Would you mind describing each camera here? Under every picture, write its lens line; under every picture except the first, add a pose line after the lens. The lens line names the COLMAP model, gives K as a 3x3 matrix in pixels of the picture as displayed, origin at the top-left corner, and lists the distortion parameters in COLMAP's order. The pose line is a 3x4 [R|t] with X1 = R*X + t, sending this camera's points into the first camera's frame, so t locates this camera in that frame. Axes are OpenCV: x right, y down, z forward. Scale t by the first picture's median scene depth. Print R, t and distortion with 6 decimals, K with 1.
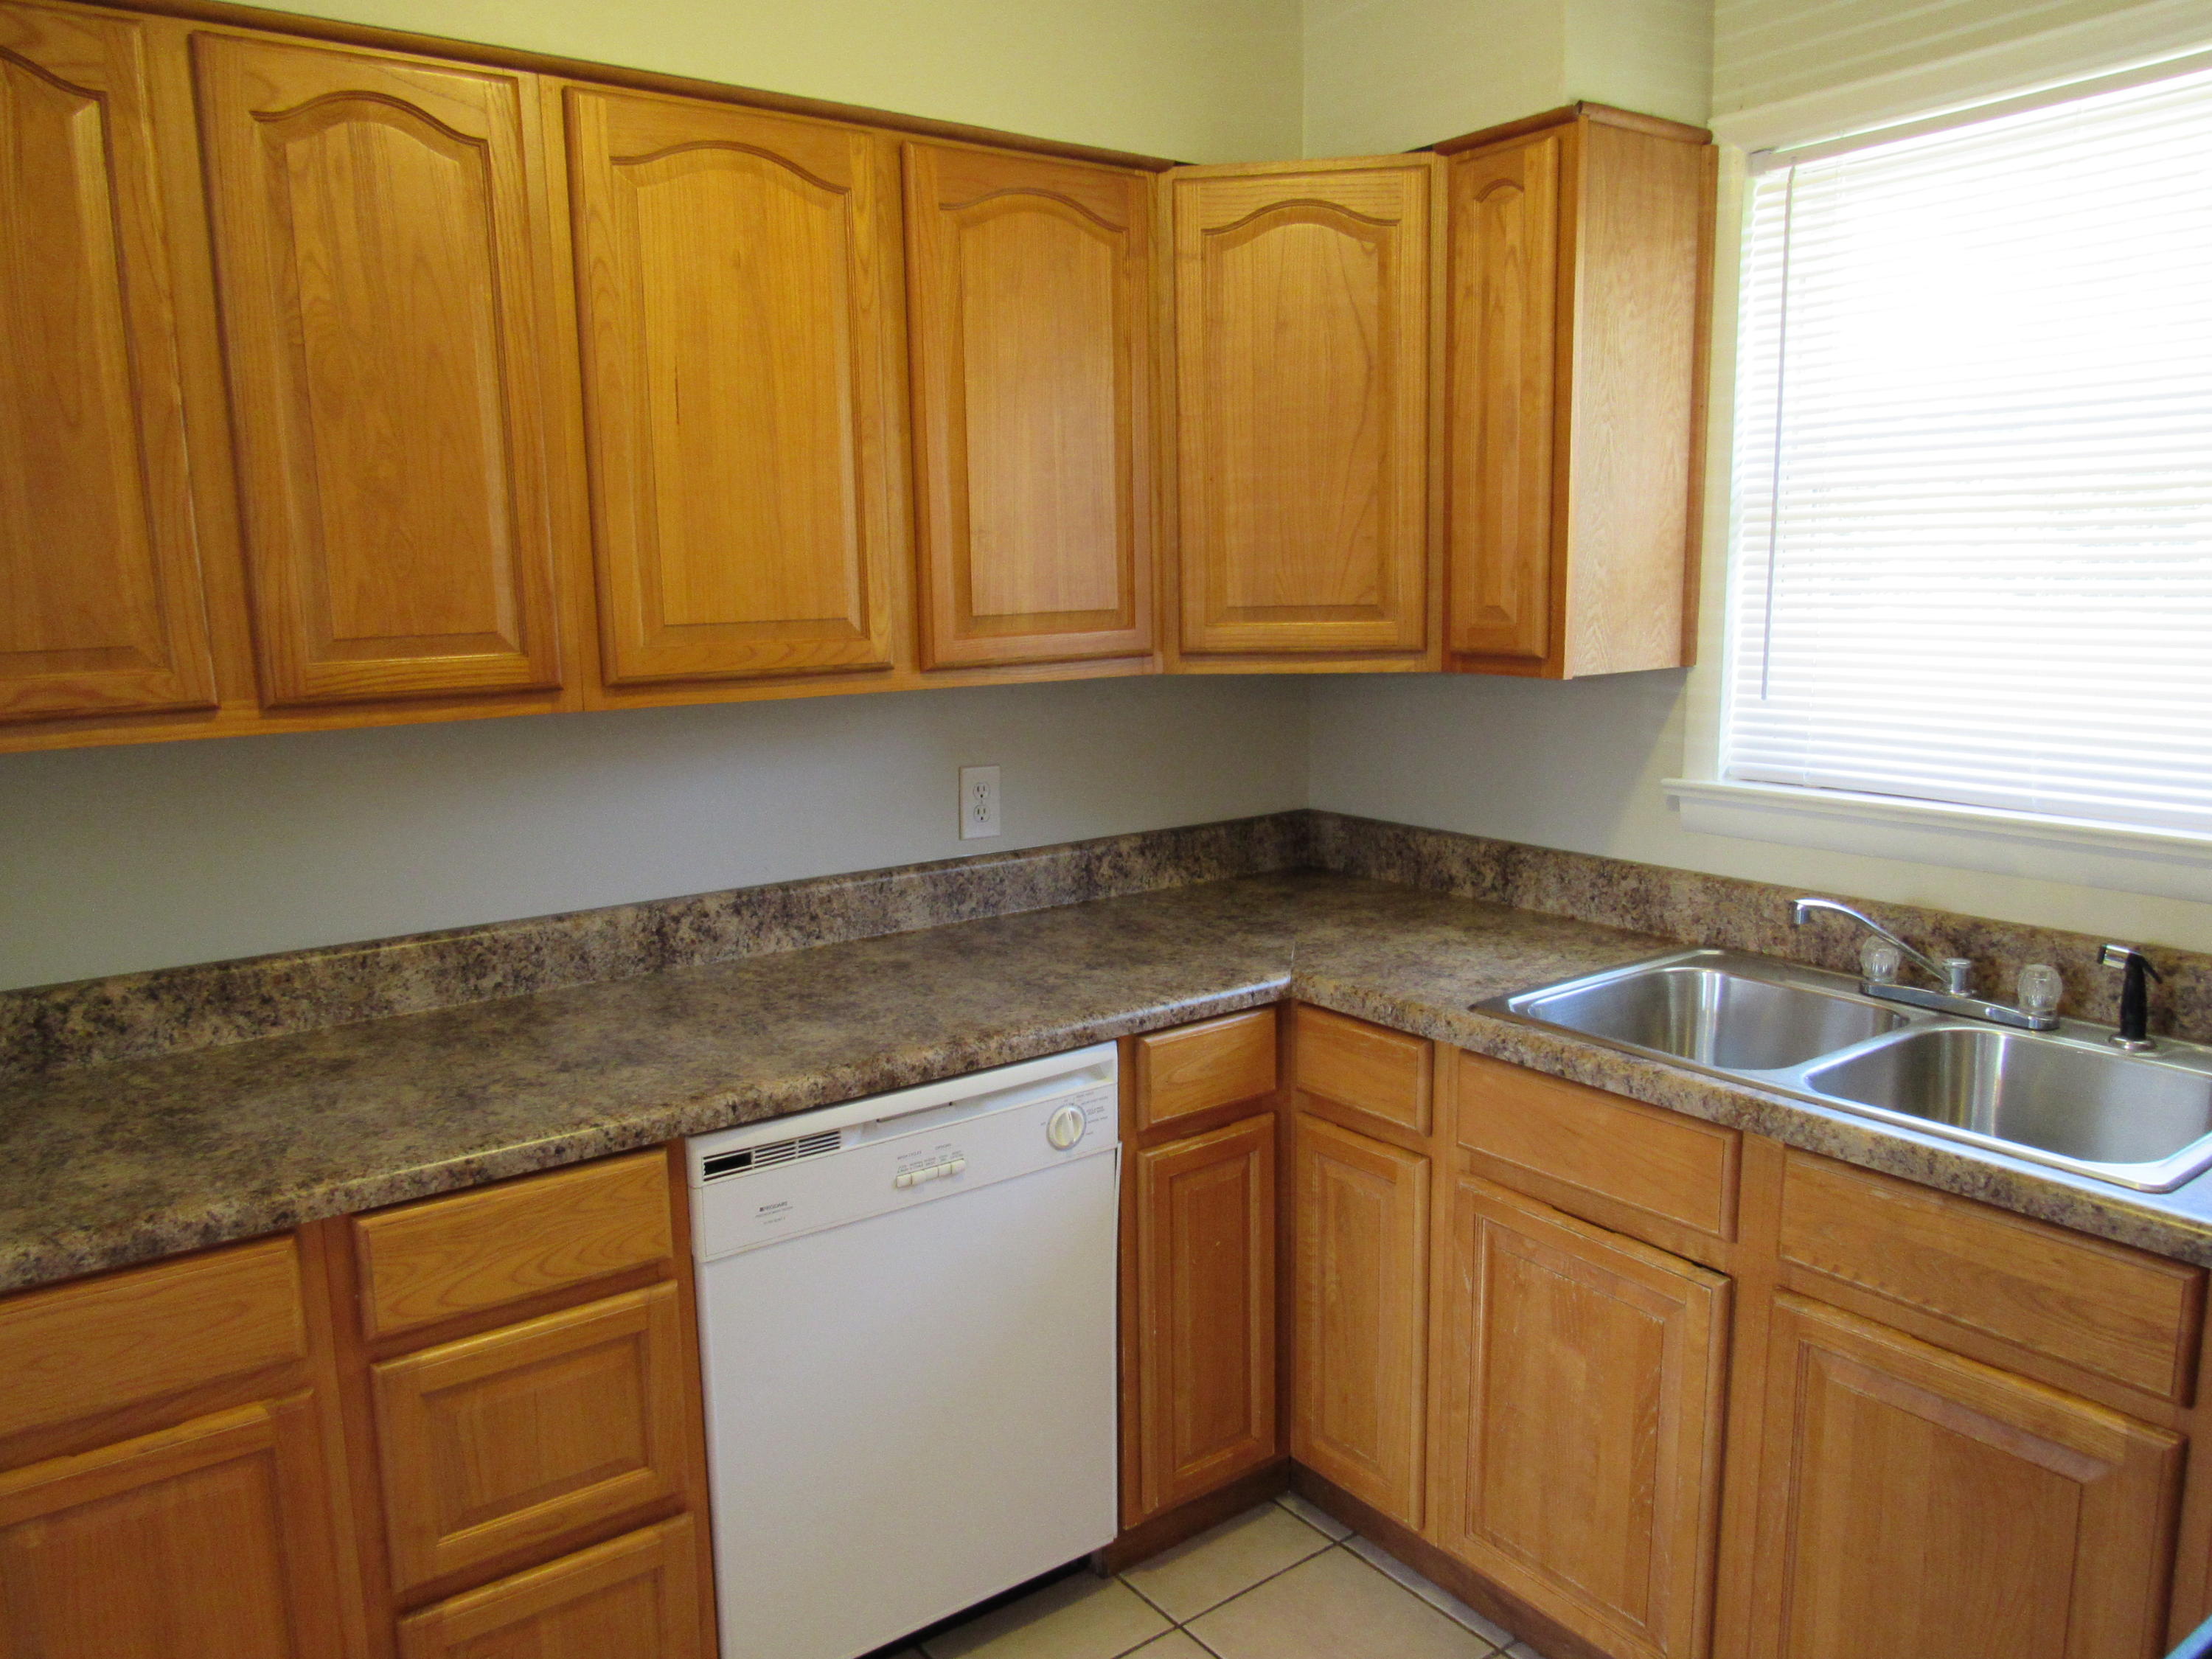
lens RADIAL K [[1590.4, 0, 1093.9], [0, 1590.4, 831.5], [0, 0, 1]] dist [-0.025884, 0.003129]
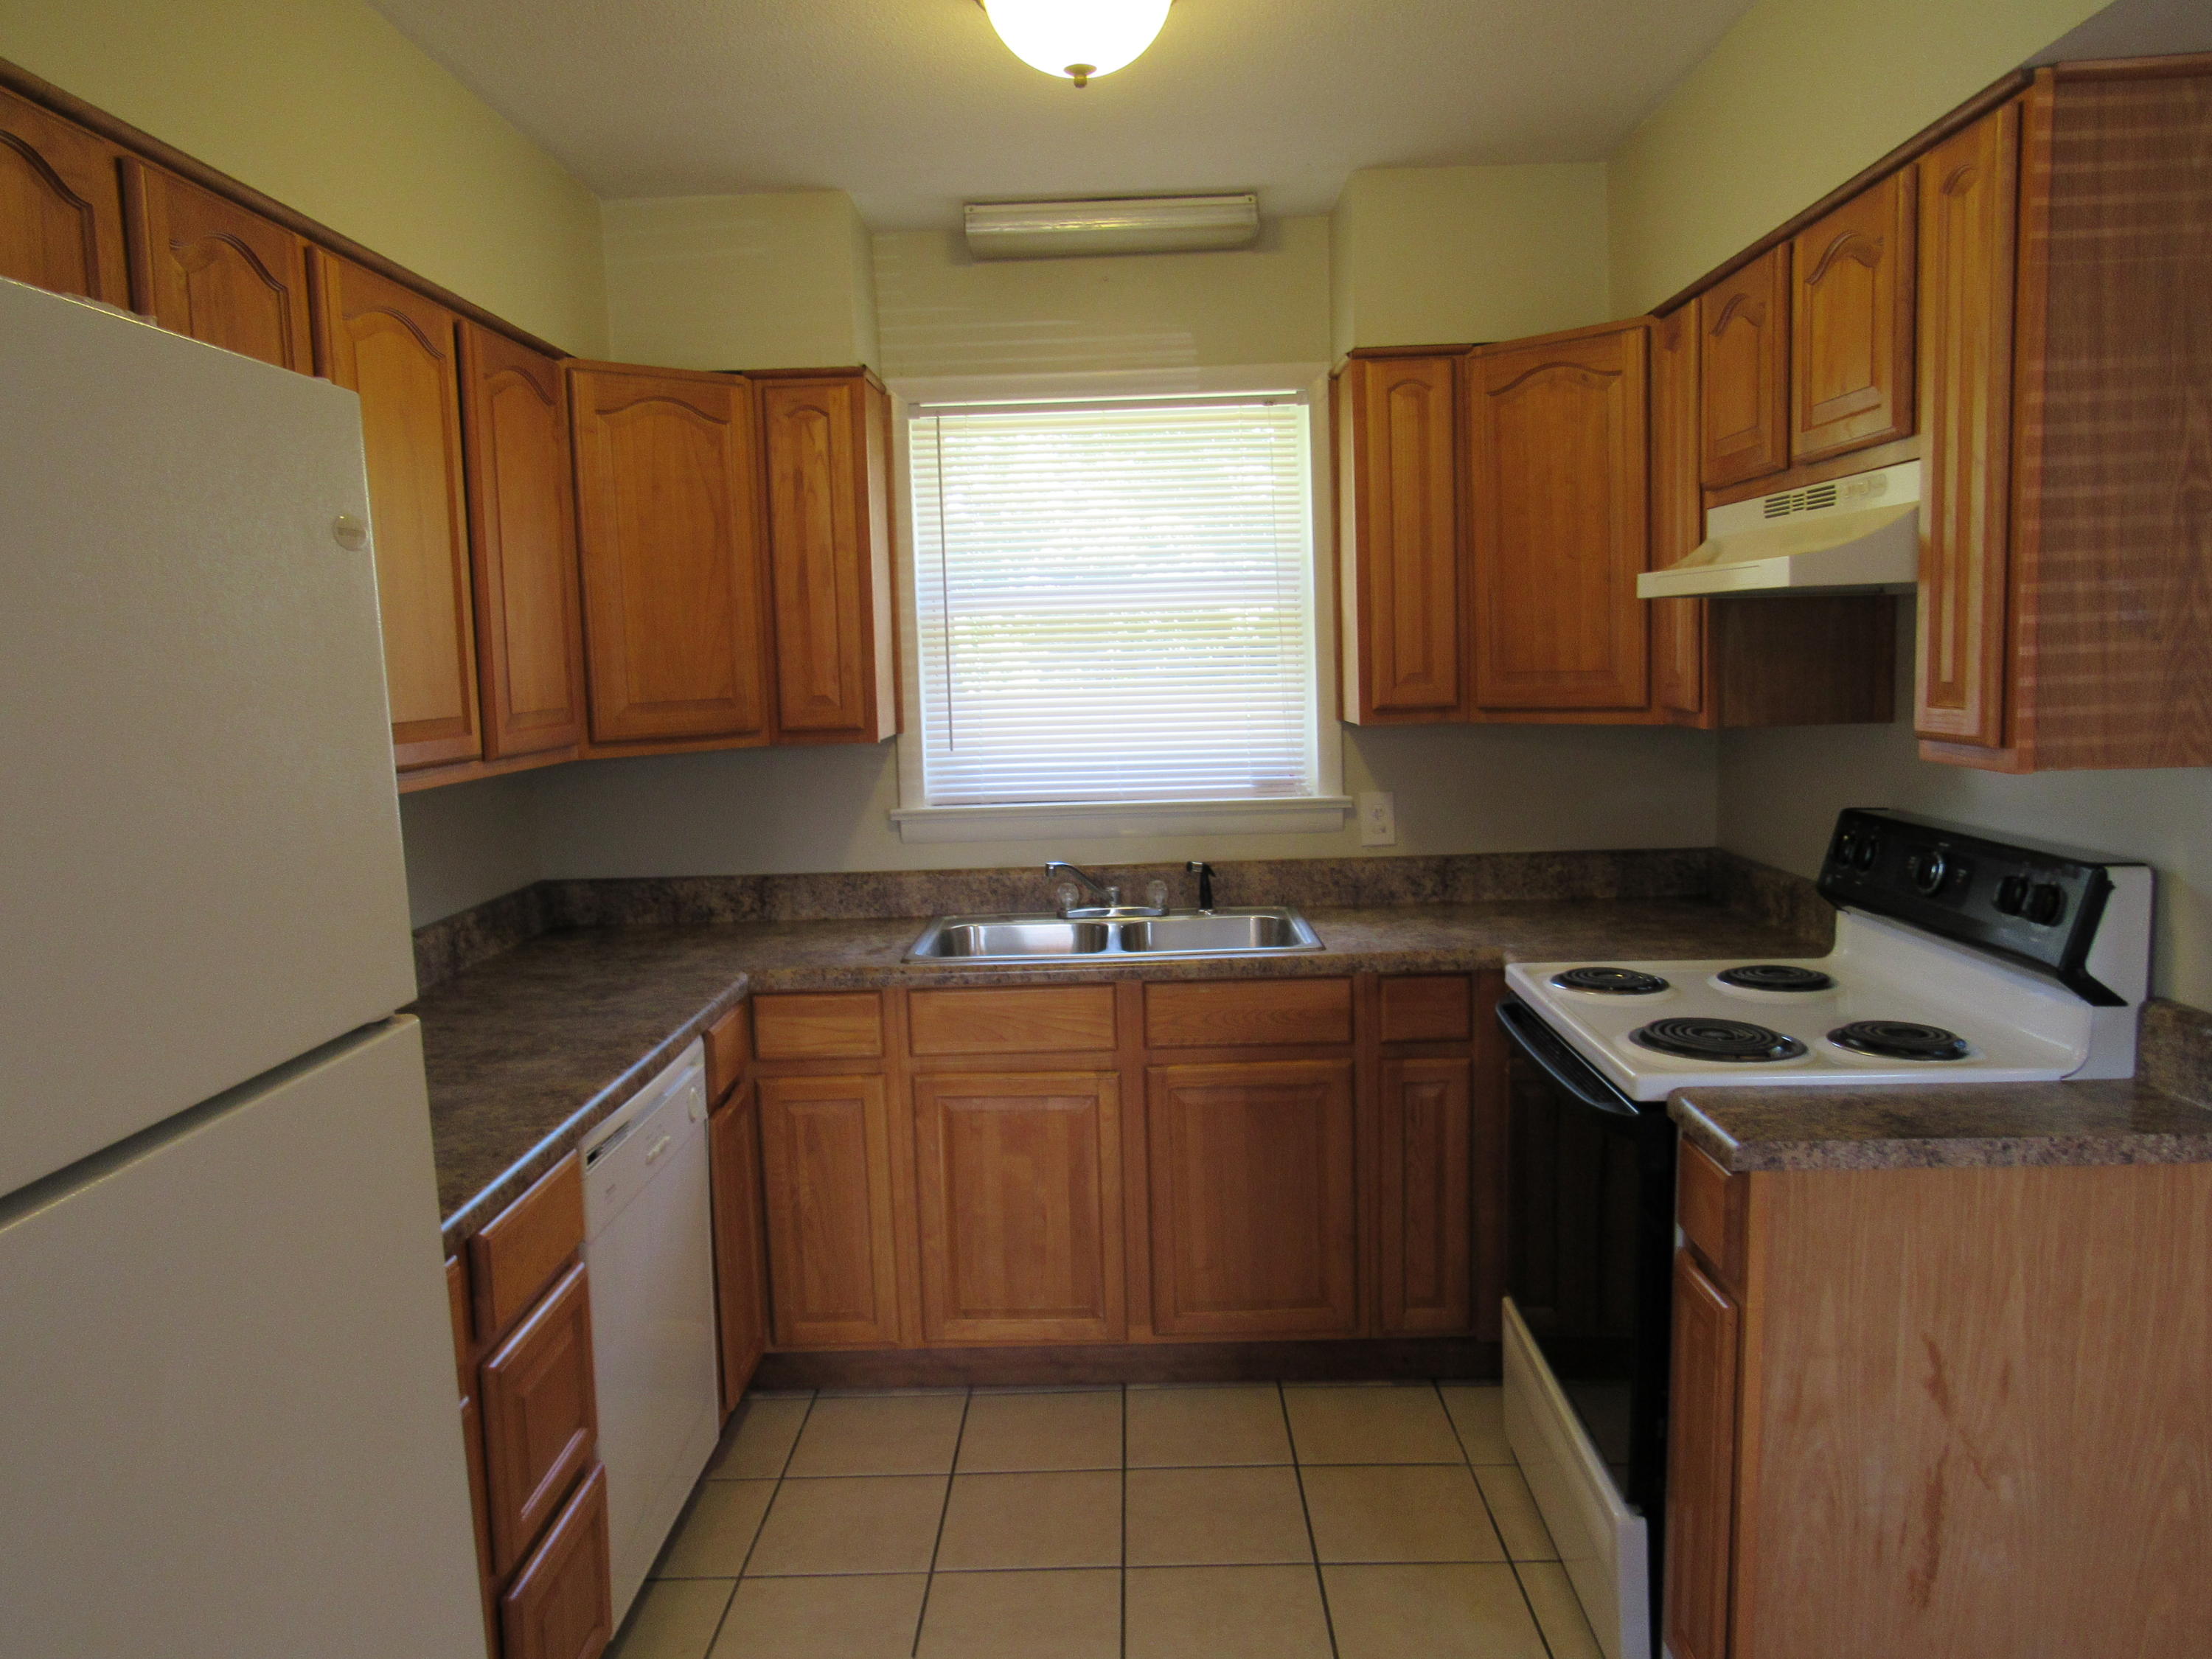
lens RADIAL K [[1597.0, 0, 1106.0], [0, 1597.0, 829.5], [0, 0, 1]] dist [-0.009533, -0.000553]
pose [[0.602843, -0.090030, 0.792764, -0.759345], [0.149700, 0.988730, -0.001552, 0.018267], [-0.783690, 0.119612, 0.609527, -0.066150]]
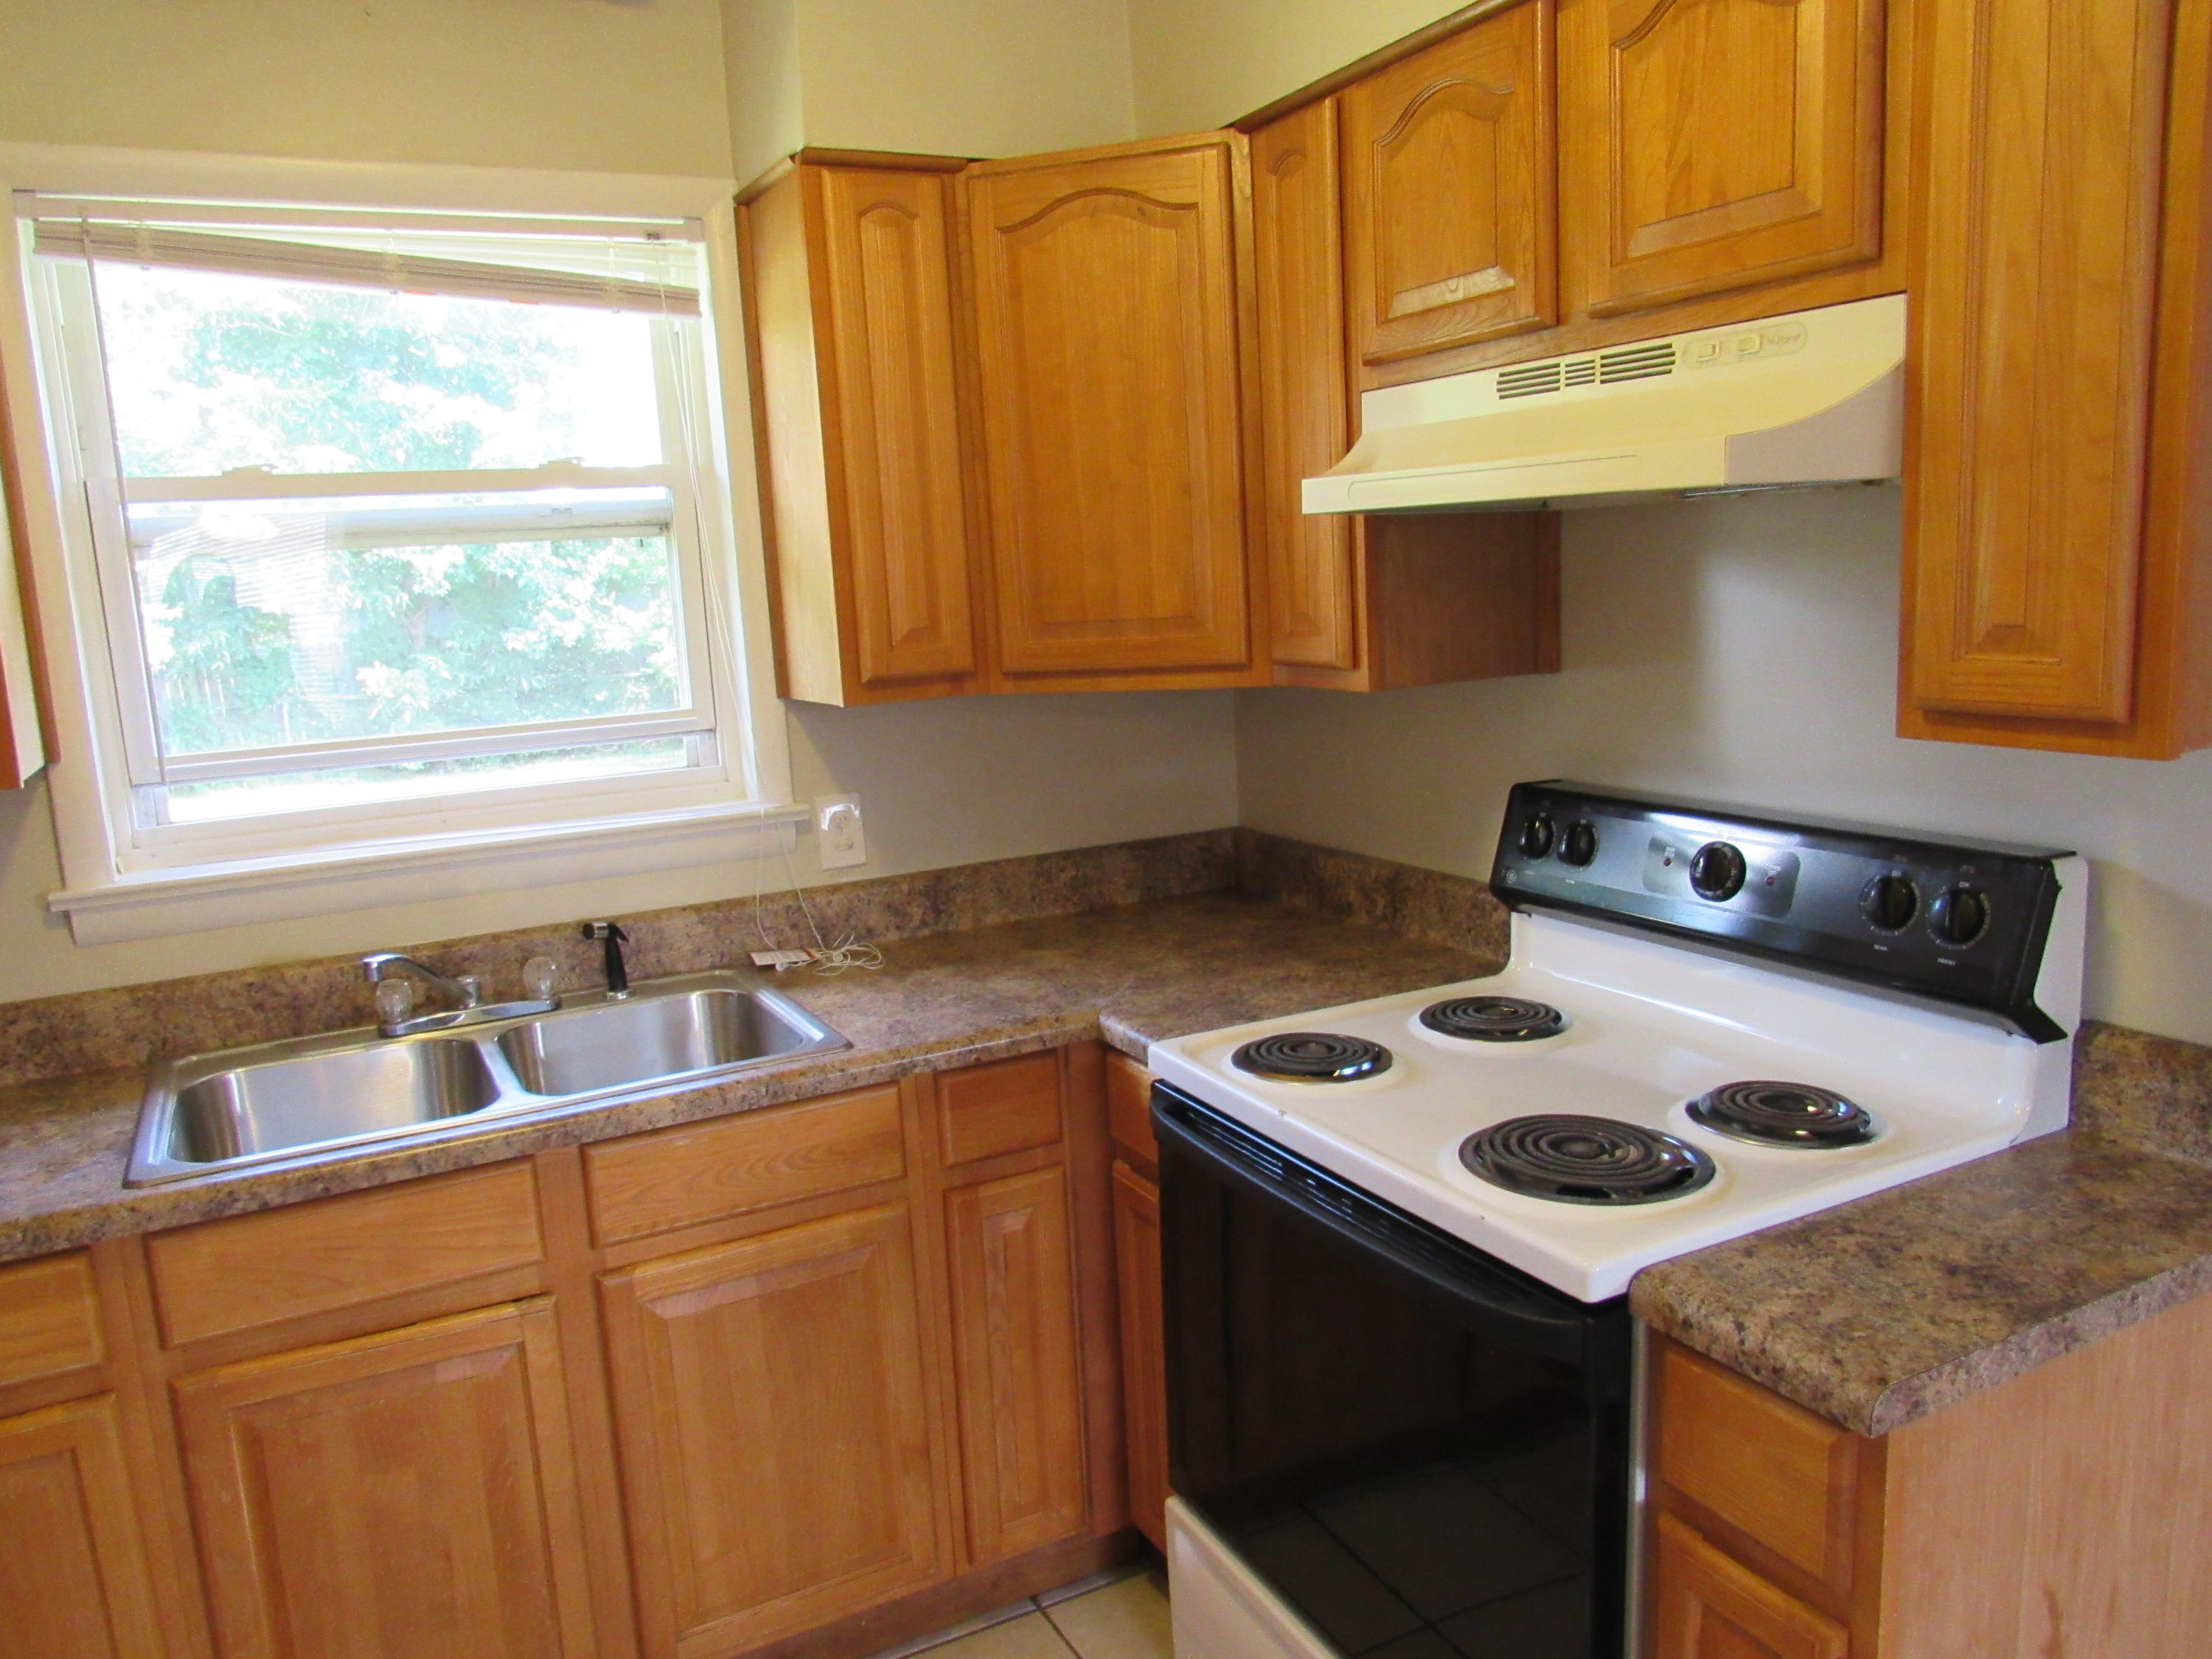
lens RADIAL K [[1581.8, 0, 1106.0], [0, 1581.8, 829.5], [0, 0, 1]] dist [-0.027105, 0.002647]
pose [[0.142696, -0.155957, 0.977402, -0.417305], [0.207768, 0.970225, 0.124479, -0.058492], [-0.967714, 0.185310, 0.170850, 0.315542]]
